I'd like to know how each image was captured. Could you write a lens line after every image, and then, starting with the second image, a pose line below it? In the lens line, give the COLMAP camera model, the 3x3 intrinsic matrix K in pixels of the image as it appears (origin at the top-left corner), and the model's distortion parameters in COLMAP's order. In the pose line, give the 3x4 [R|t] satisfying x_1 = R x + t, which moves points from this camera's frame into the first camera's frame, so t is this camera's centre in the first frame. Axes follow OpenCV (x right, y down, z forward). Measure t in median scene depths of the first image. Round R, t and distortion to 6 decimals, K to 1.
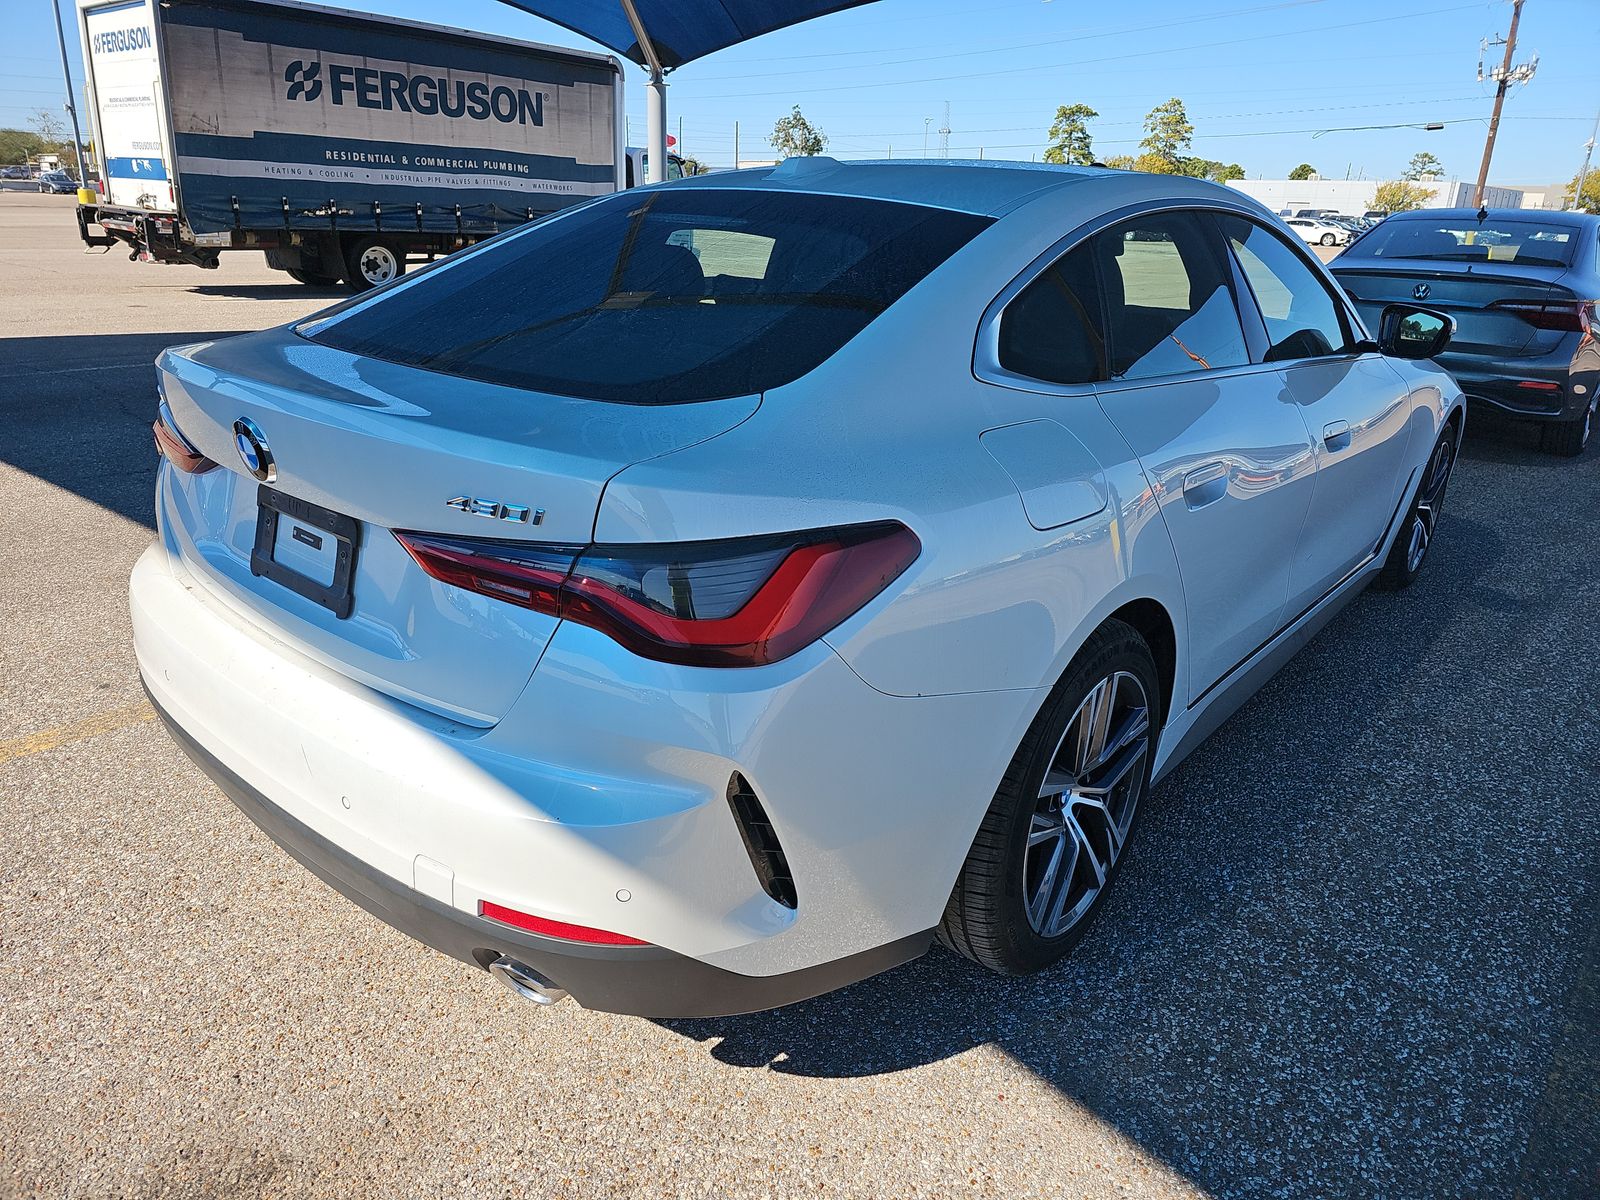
lens RADIAL K [[1109.9, 0, 803.7], [0, 1109.9, 549.2], [0, 0, 1]] dist [0.064629, -0.077955]
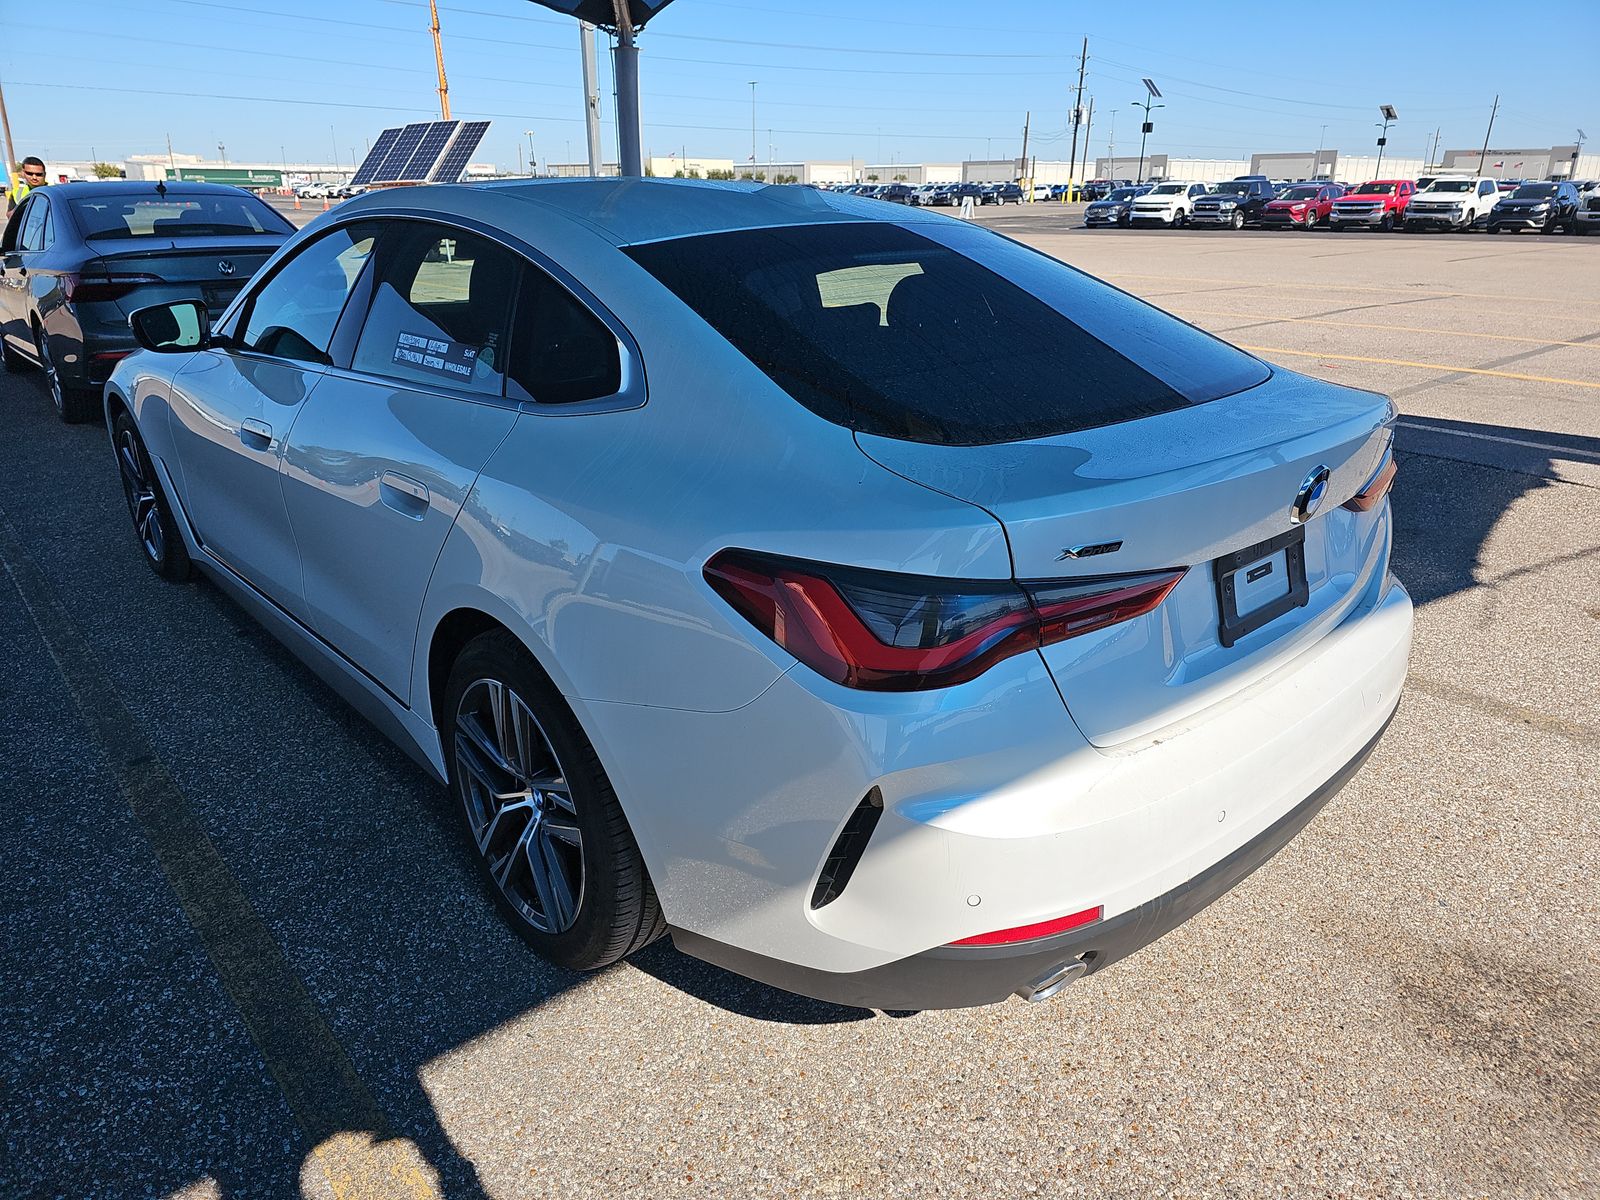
lens RADIAL K [[1109.9, 0, 803.7], [0, 1109.9, 549.2], [0, 0, 1]] dist [0.064629, -0.077955]
pose [[0.078708, -0.339121, 0.937444, -0.093048], [0.292627, 0.906796, 0.303465, -0.030553], [-0.952982, 0.250436, 0.170608, 0.077134]]
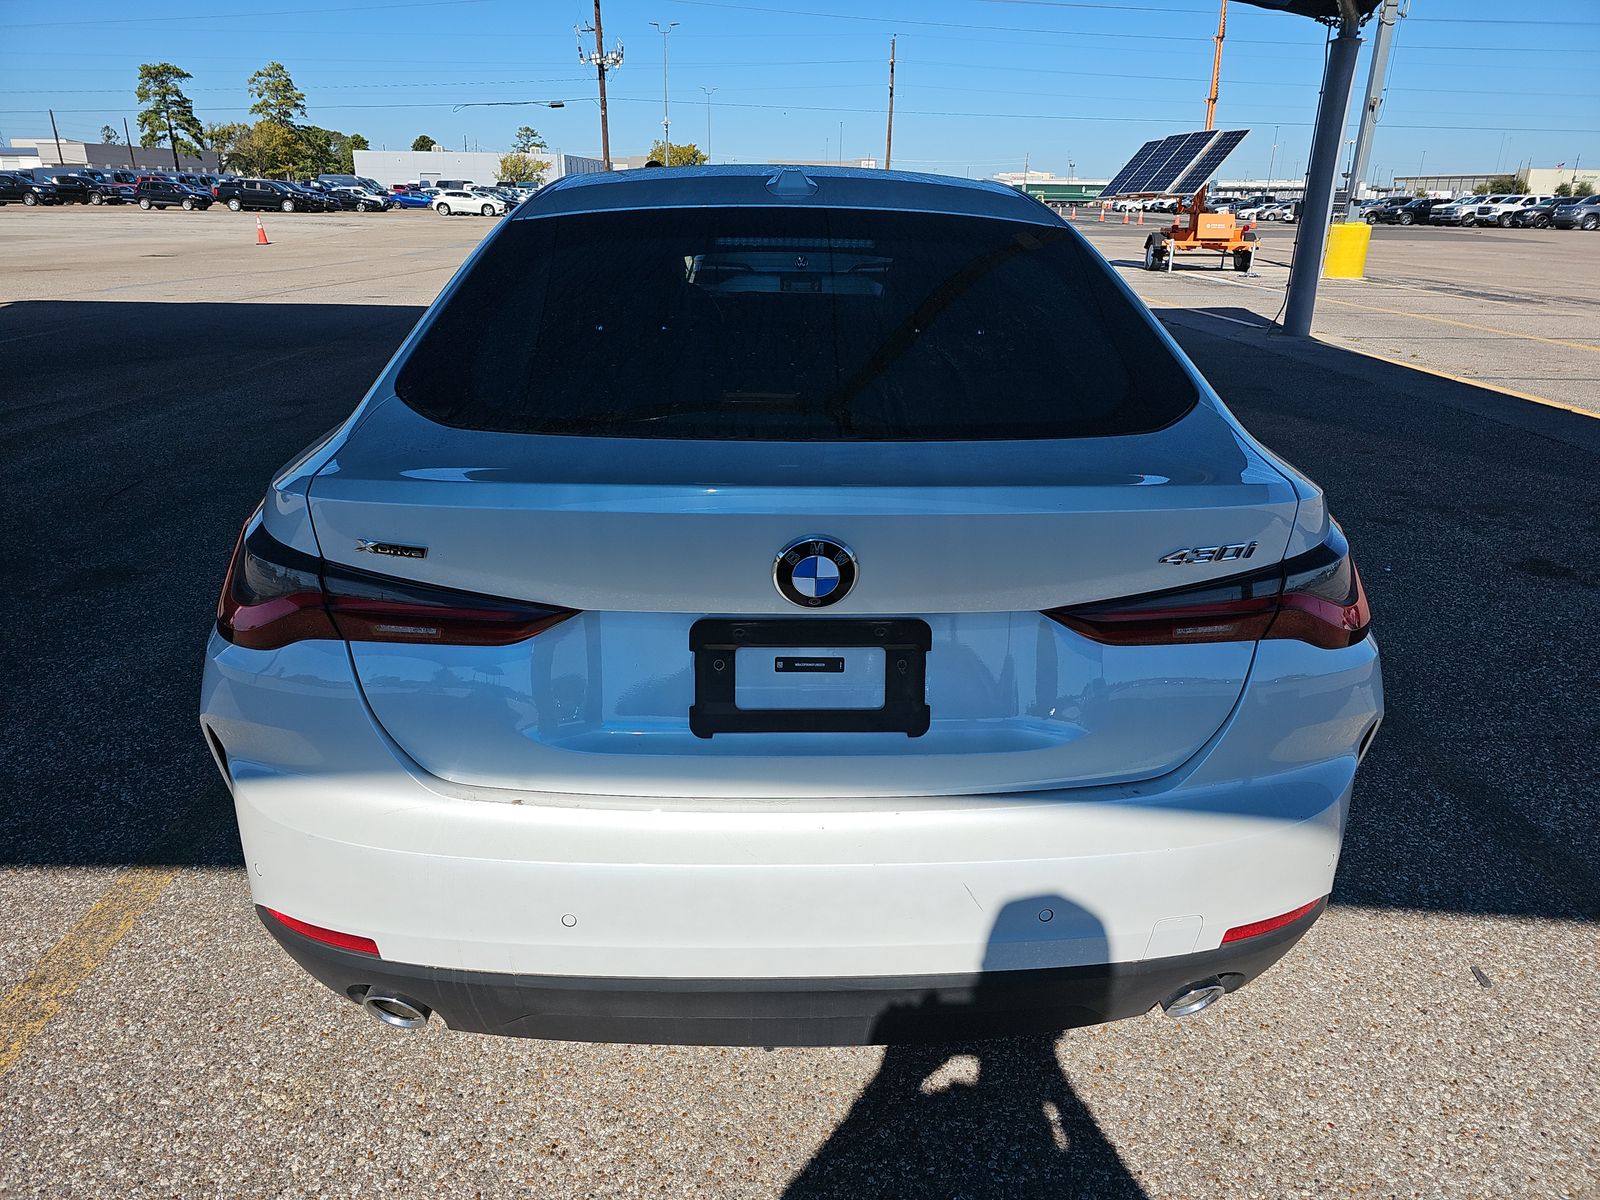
lens RADIAL K [[1109.9, 0, 803.7], [0, 1109.9, 549.2], [0, 0, 1]] dist [0.064629, -0.077955]
pose [[0.725095, -0.230694, 0.648858, -0.059893], [0.213533, 0.971098, 0.106642, -0.011280], [-0.654707, 0.061227, 0.753399, 0.024146]]
